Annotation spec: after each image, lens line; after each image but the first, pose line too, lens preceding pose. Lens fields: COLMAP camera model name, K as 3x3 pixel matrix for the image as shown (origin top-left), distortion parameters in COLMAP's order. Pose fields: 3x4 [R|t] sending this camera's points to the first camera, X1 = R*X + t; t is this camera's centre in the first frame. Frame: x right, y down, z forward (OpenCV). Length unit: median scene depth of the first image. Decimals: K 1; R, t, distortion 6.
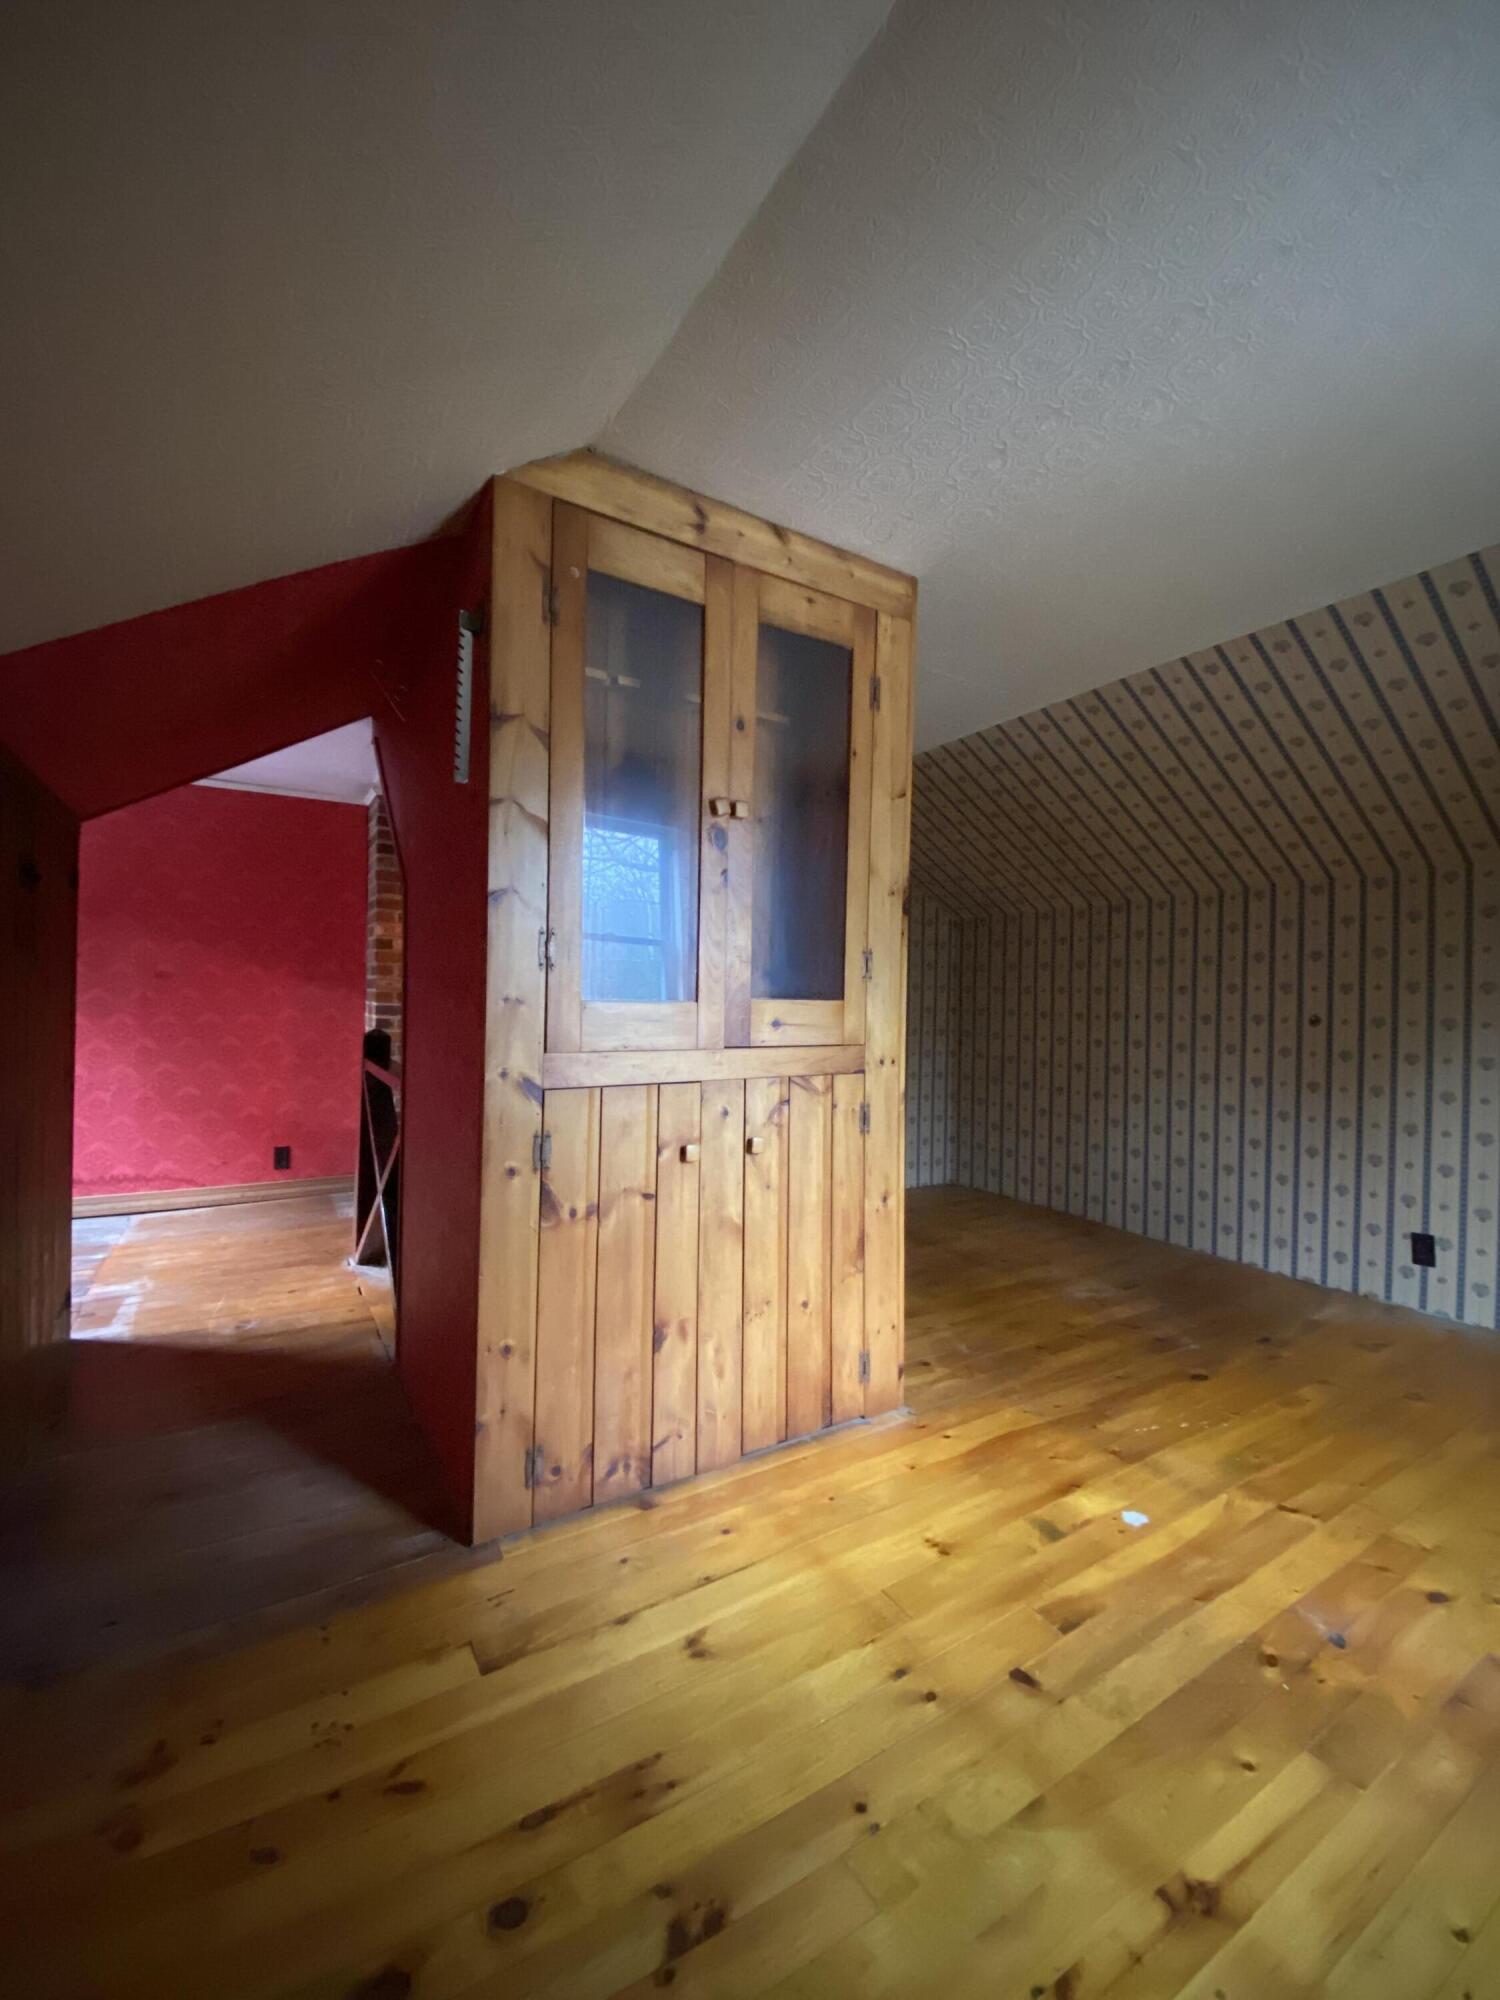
lens RADIAL K [[819.9, 0, 750.0], [0, 819.9, 1000.0], [0, 0, 1]] dist [0.027767, -0.026913]
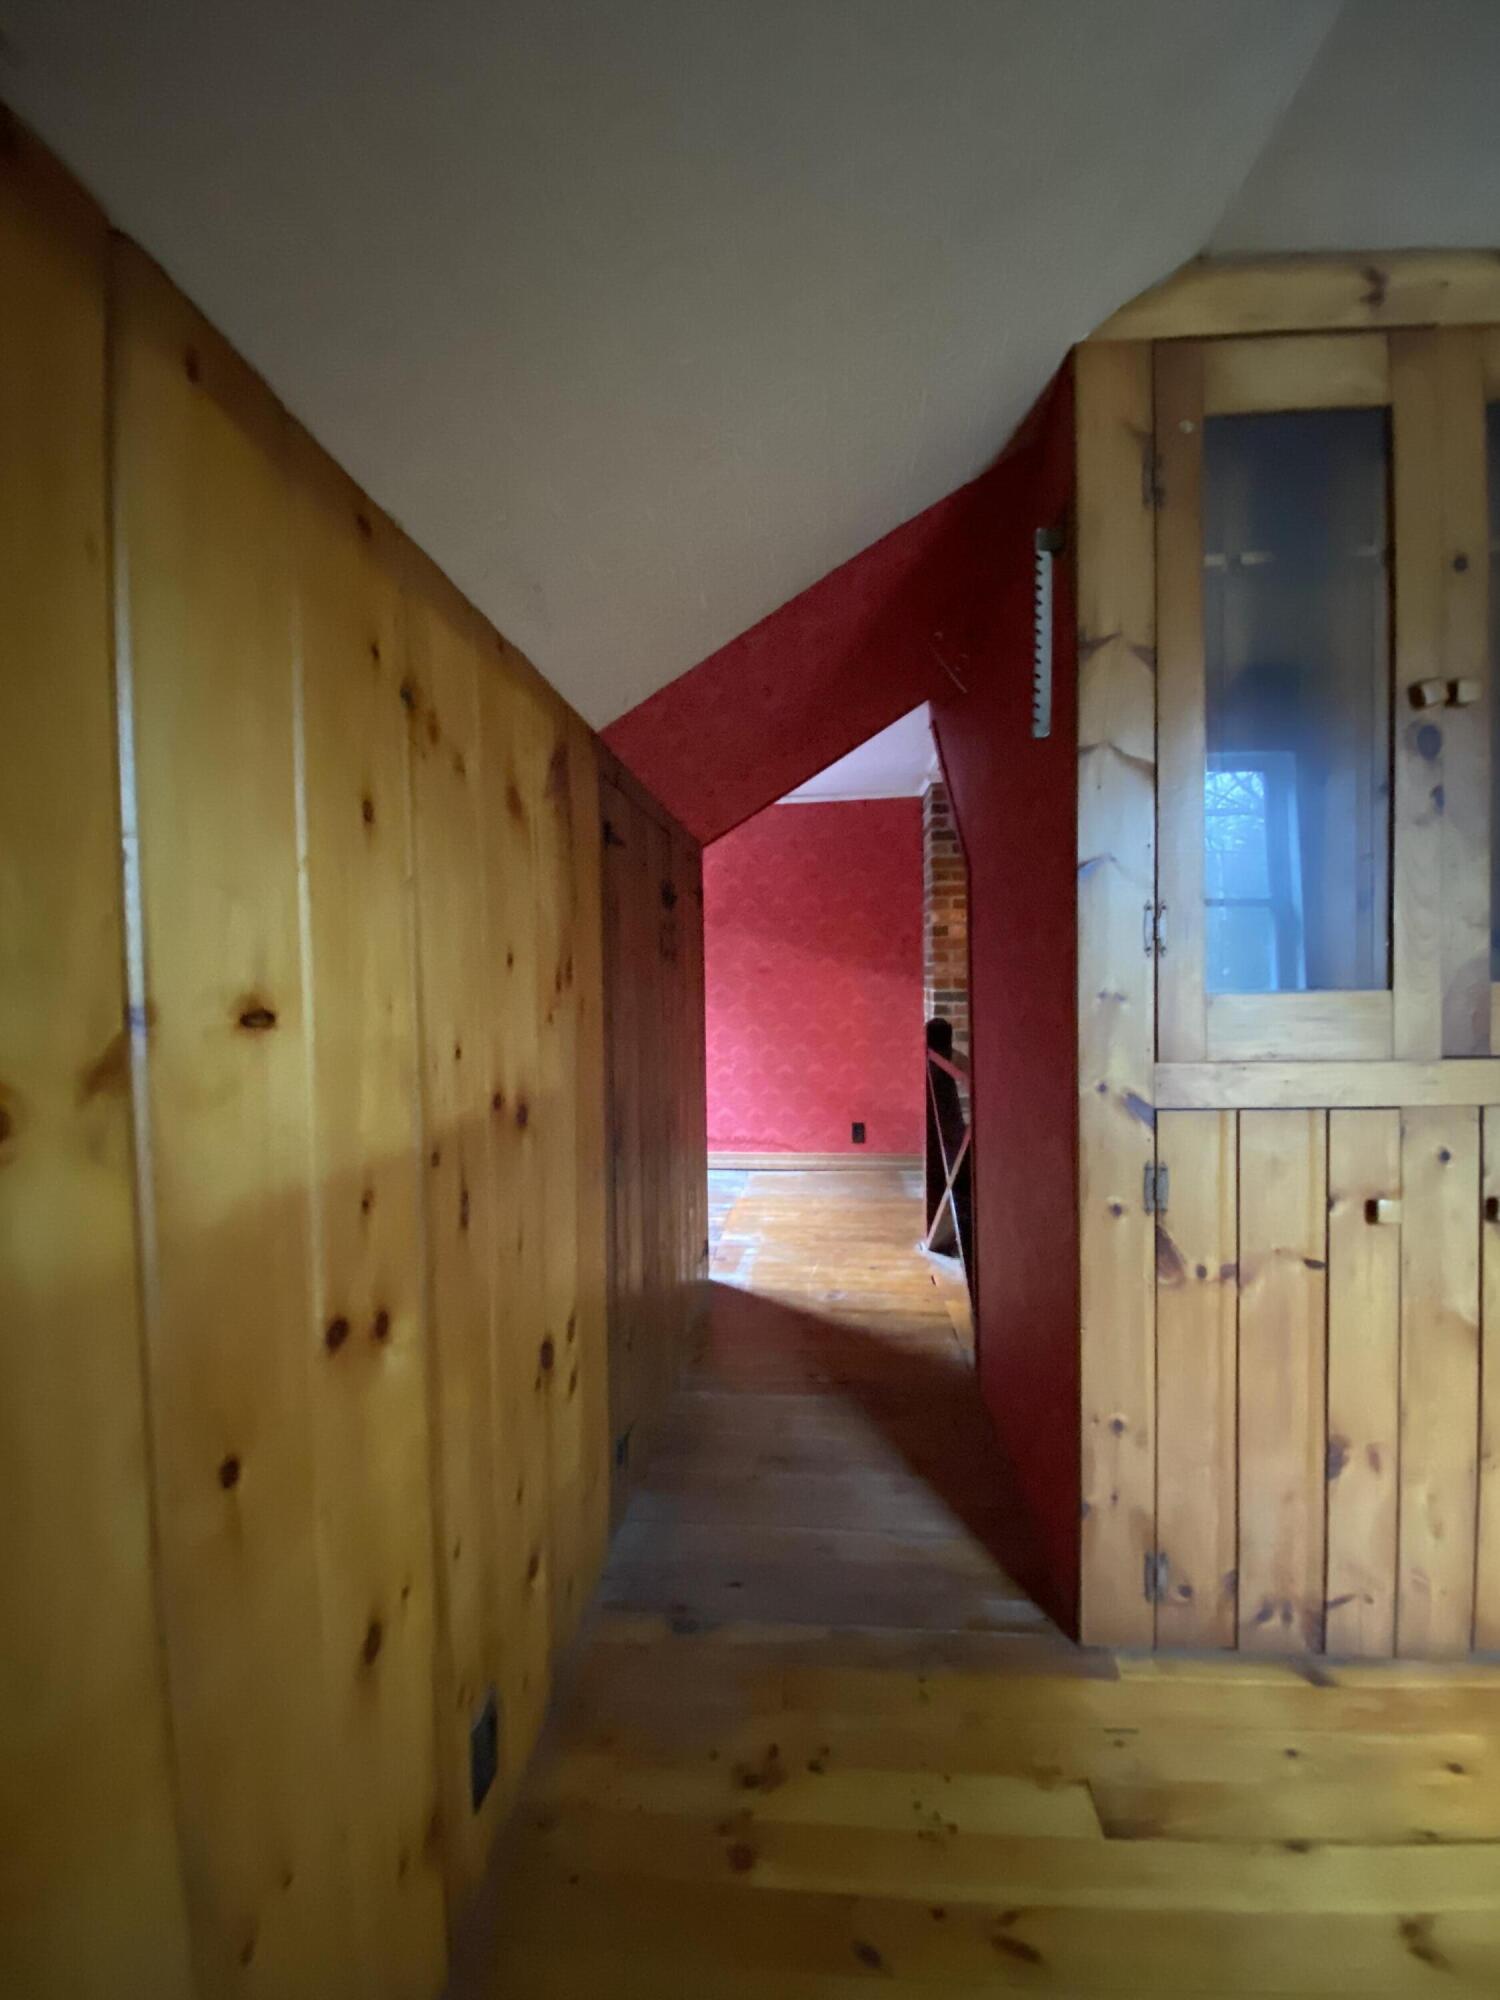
lens RADIAL K [[819.9, 0, 750.0], [0, 819.9, 1000.0], [0, 0, 1]] dist [0.027767, -0.026913]
pose [[0.802865, -0.016960, -0.595919, -0.082721], [0.033305, 0.999310, 0.016431, -0.019389], [0.595230, -0.033039, 0.802876, 0.126897]]
